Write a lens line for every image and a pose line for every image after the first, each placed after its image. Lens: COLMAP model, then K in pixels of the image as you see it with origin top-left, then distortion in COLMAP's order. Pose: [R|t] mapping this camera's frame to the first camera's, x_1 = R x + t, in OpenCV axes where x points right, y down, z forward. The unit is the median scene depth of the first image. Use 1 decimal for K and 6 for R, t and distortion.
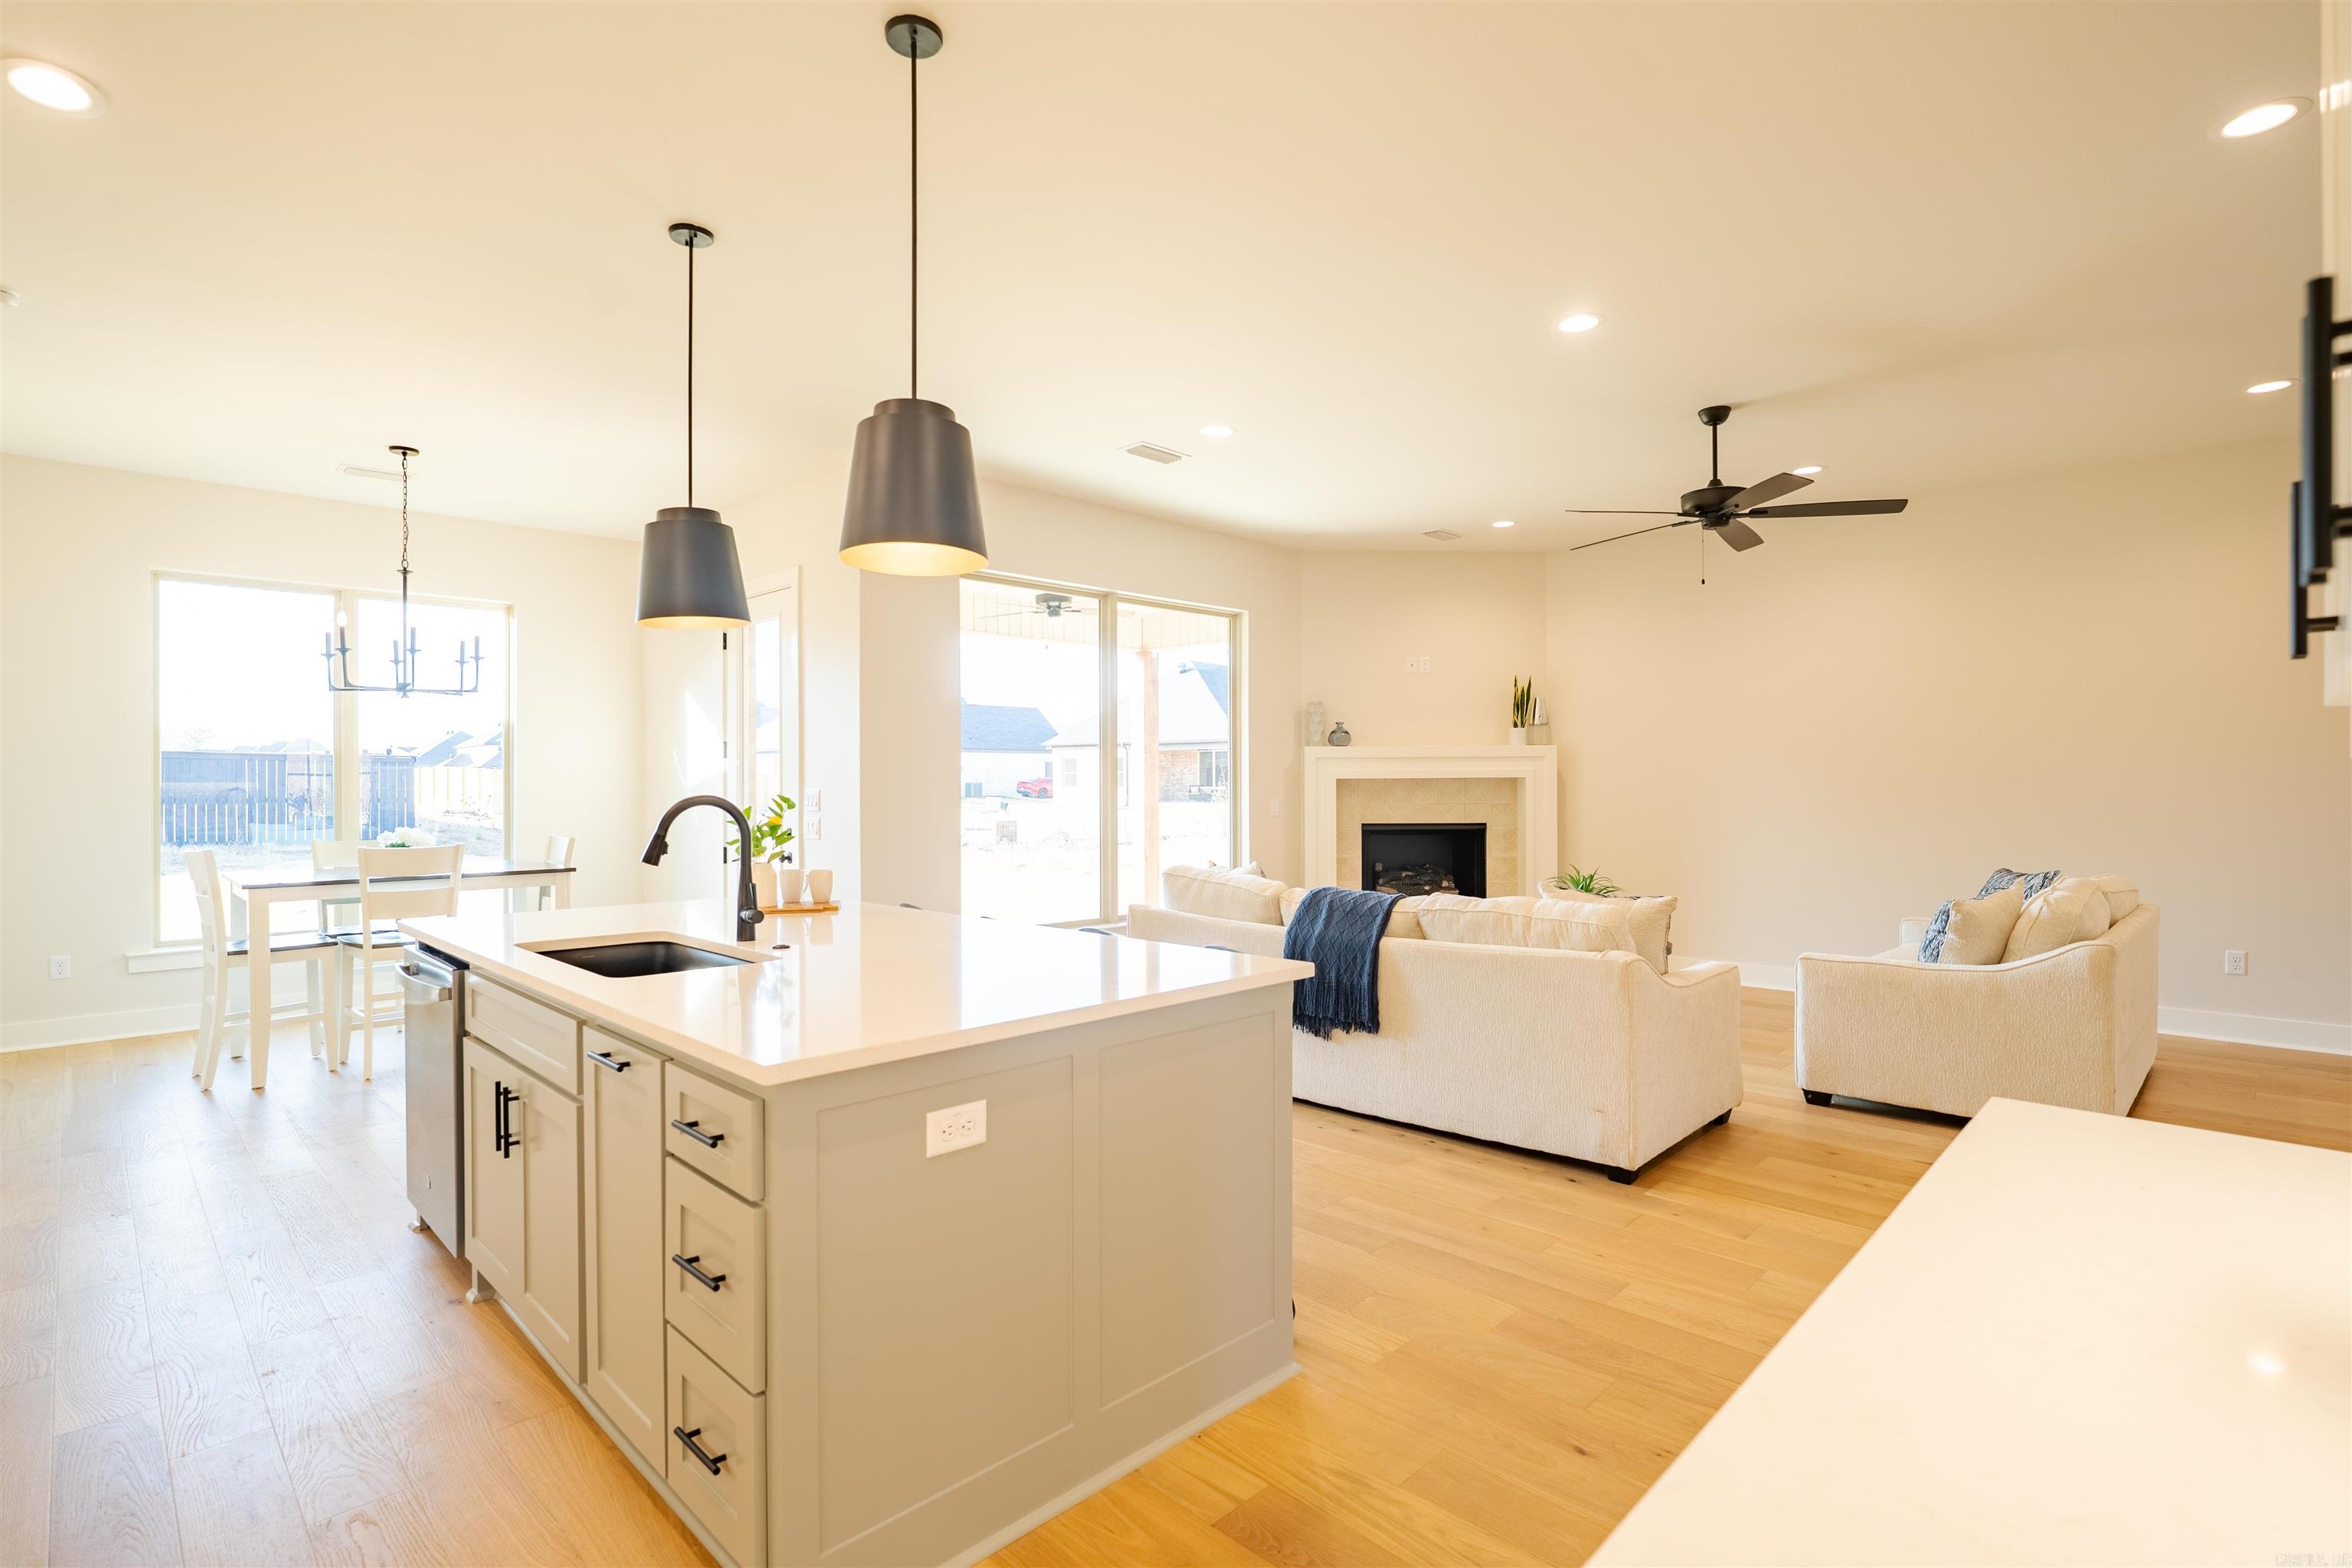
lens RADIAL K [[1118.2, 0, 1176.0], [0, 1118.2, 784.0], [0, 0, 1]] dist [-0.013820, 0.000262]
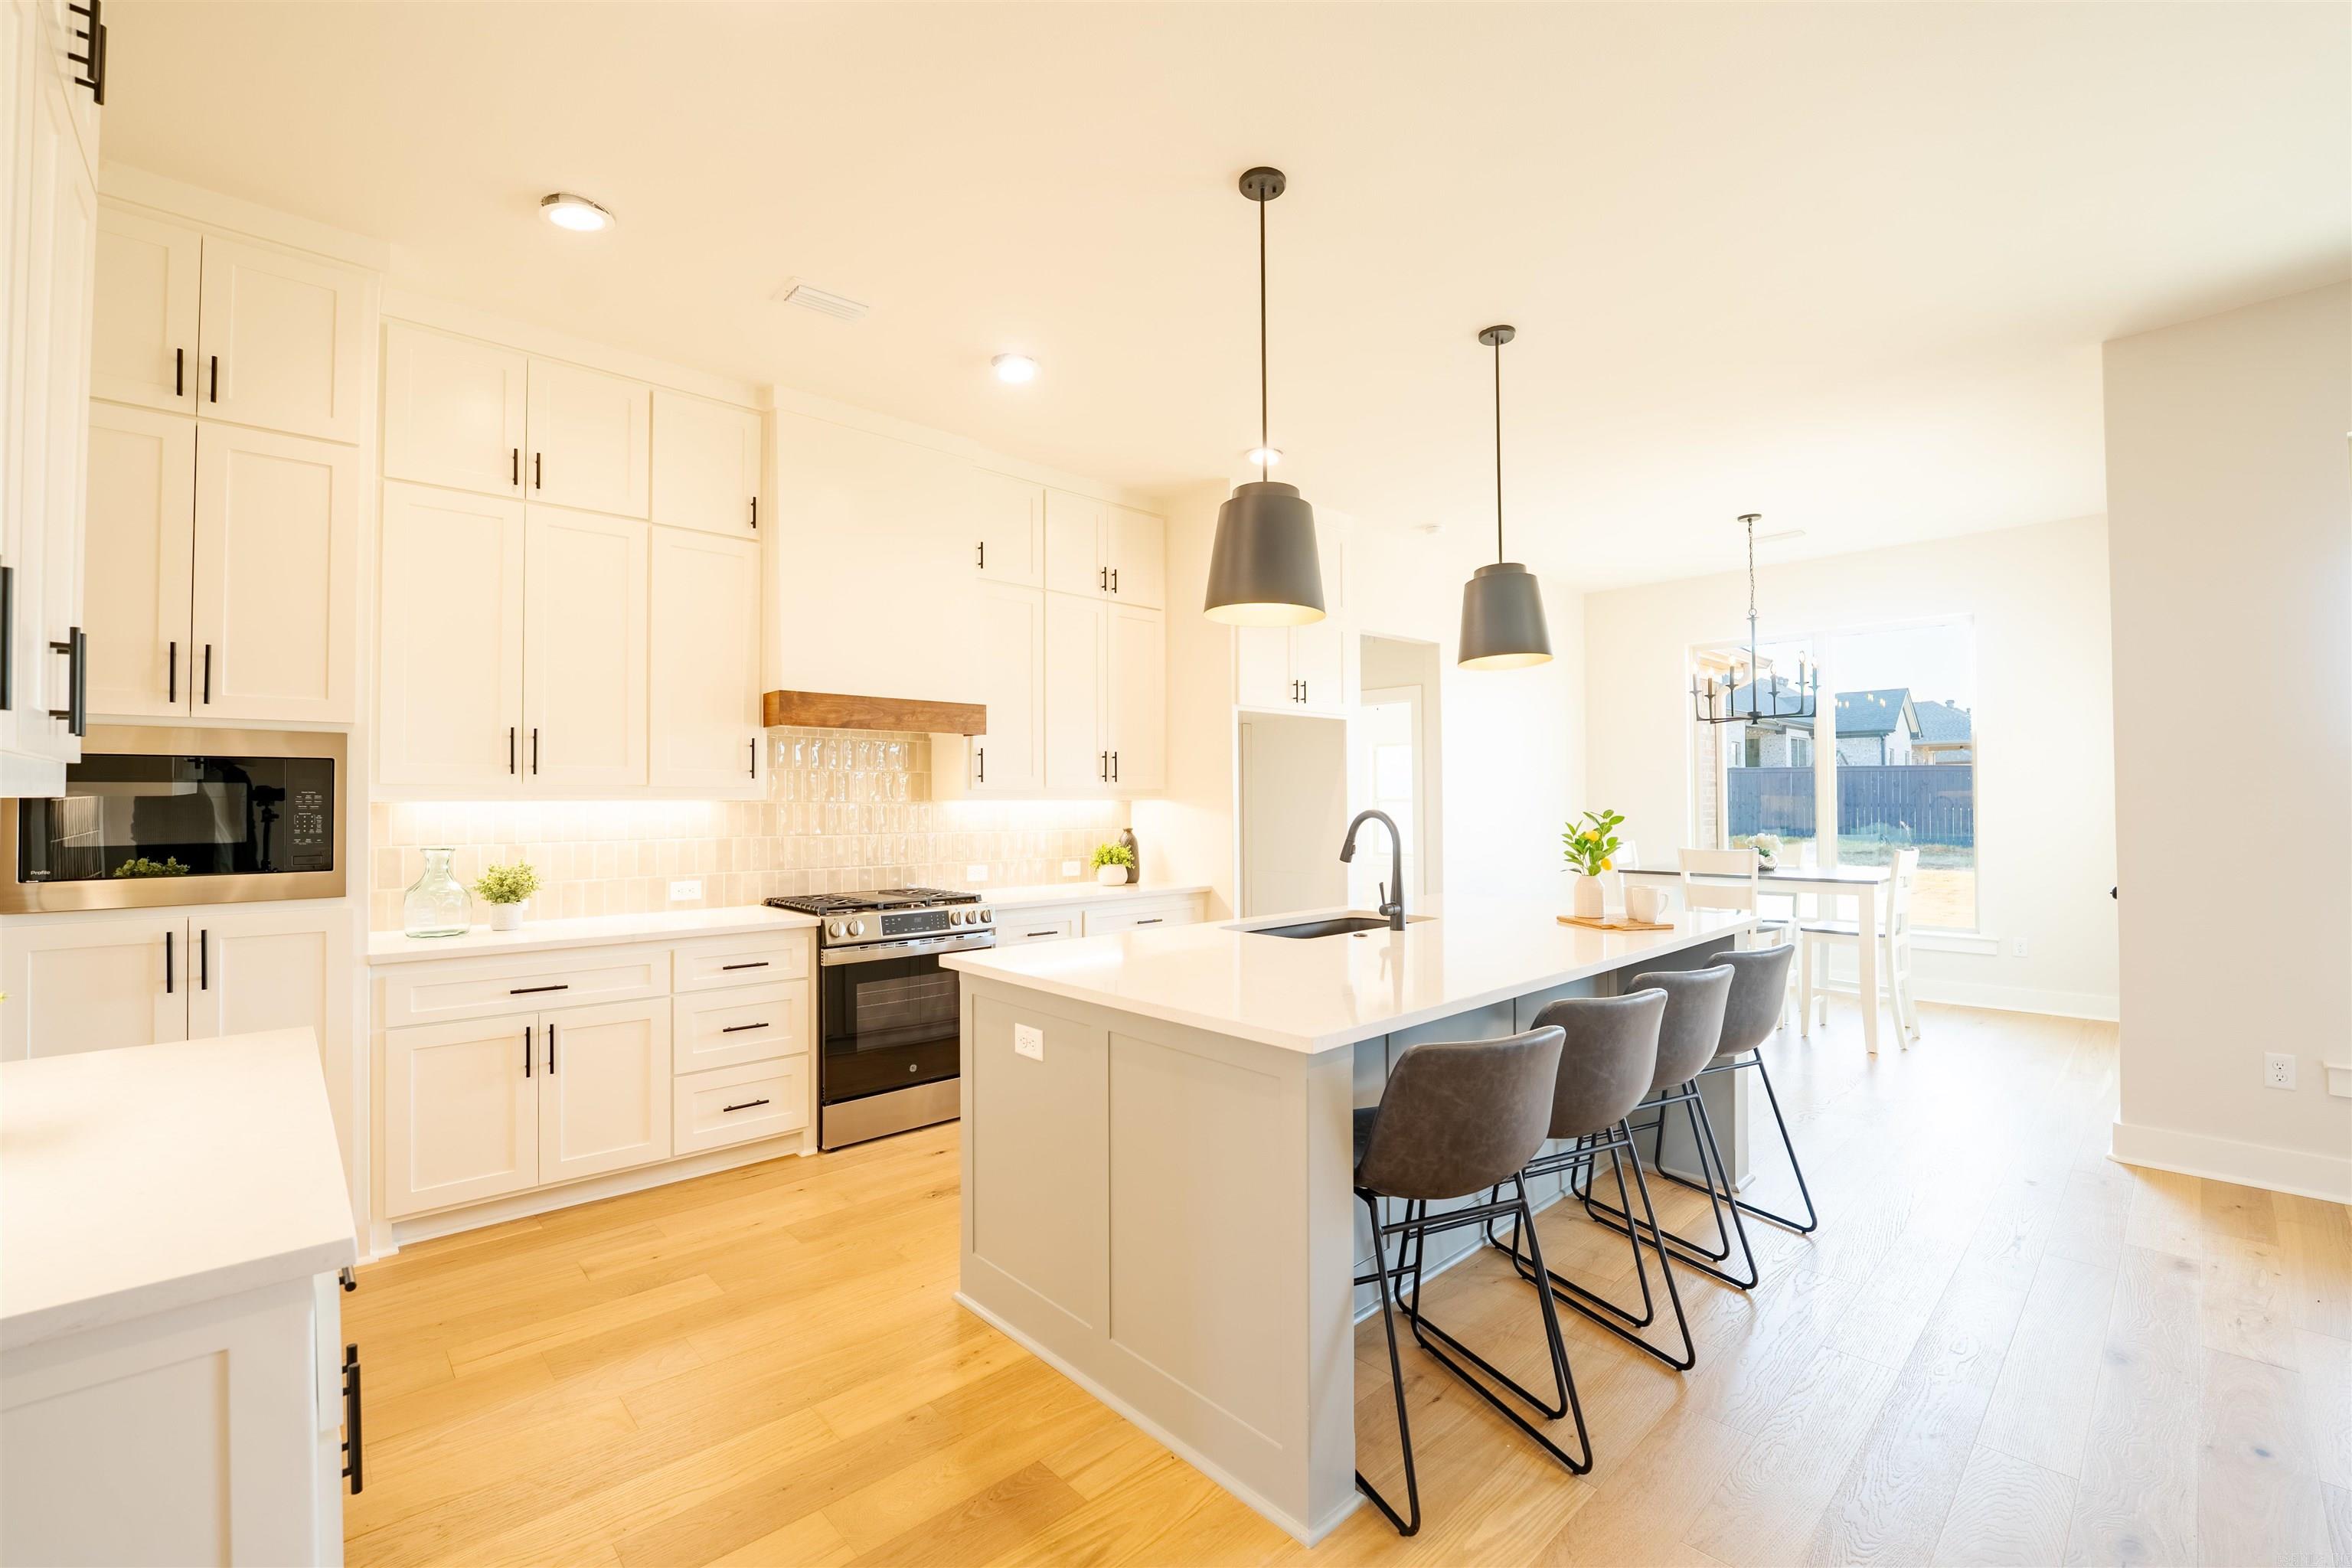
lens RADIAL K [[981.7, 0, 1176.0], [0, 981.7, 784.0], [0, 0, 1]] dist [-0.025656, 0.000440]
pose [[-0.038045, -0.013657, -0.999183, 0.469224], [0.005007, 0.999891, -0.013857, -0.003491], [0.999263, -0.005530, -0.037973, 0.542292]]
